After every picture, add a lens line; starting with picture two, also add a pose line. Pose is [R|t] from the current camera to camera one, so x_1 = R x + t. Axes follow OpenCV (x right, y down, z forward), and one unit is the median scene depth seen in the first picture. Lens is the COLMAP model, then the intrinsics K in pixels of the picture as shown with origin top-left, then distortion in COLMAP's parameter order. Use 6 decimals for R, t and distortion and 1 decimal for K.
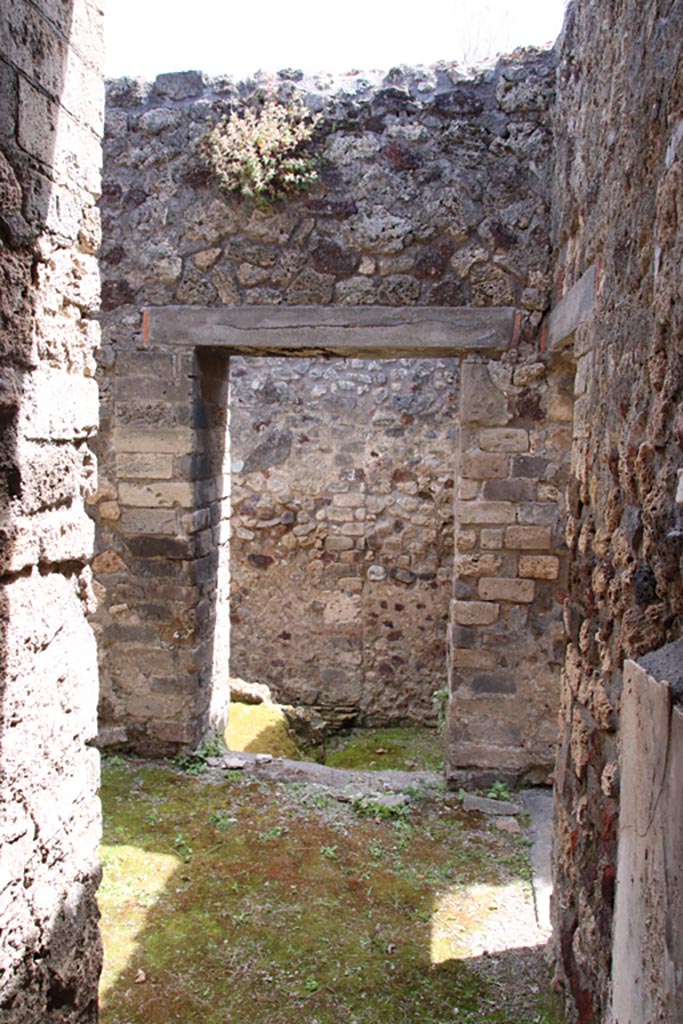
lens RADIAL K [[867.6, 0, 337.8], [0, 867.6, 512.7], [0, 0, 1]] dist [-0.138570, 0.153288]
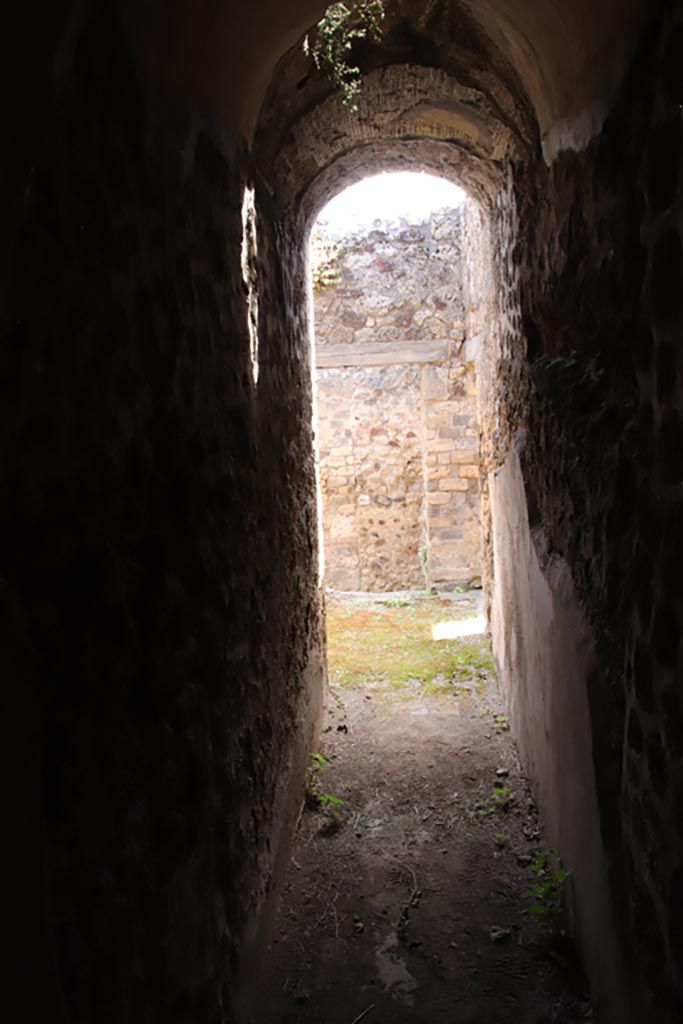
lens RADIAL K [[867.6, 0, 345.5], [0, 867.6, 514.3], [0, 0, 1]] dist [-0.138570, 0.153288]
pose [[0.994244, -0.080705, 0.070465, -0.186705], [0.077424, 0.995837, 0.048113, 0.043151], [-0.074054, -0.042380, 0.996353, -0.913938]]
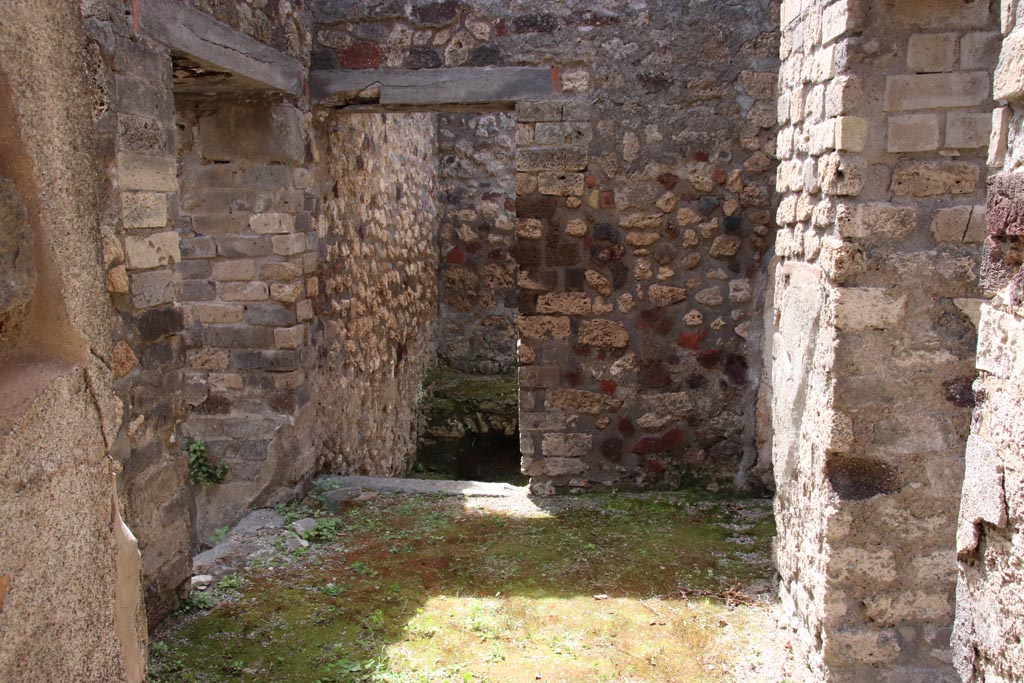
lens RADIAL K [[895.3, 0, 507.8], [0, 895.3, 350.8], [0, 0, 1]] dist [-0.108775, 0.088169]
pose [[-0.031776, -0.171944, 0.984594, -0.983265], [0.112922, 0.978167, 0.174466, -0.034576], [-0.993096, 0.116727, -0.011665, 0.749302]]
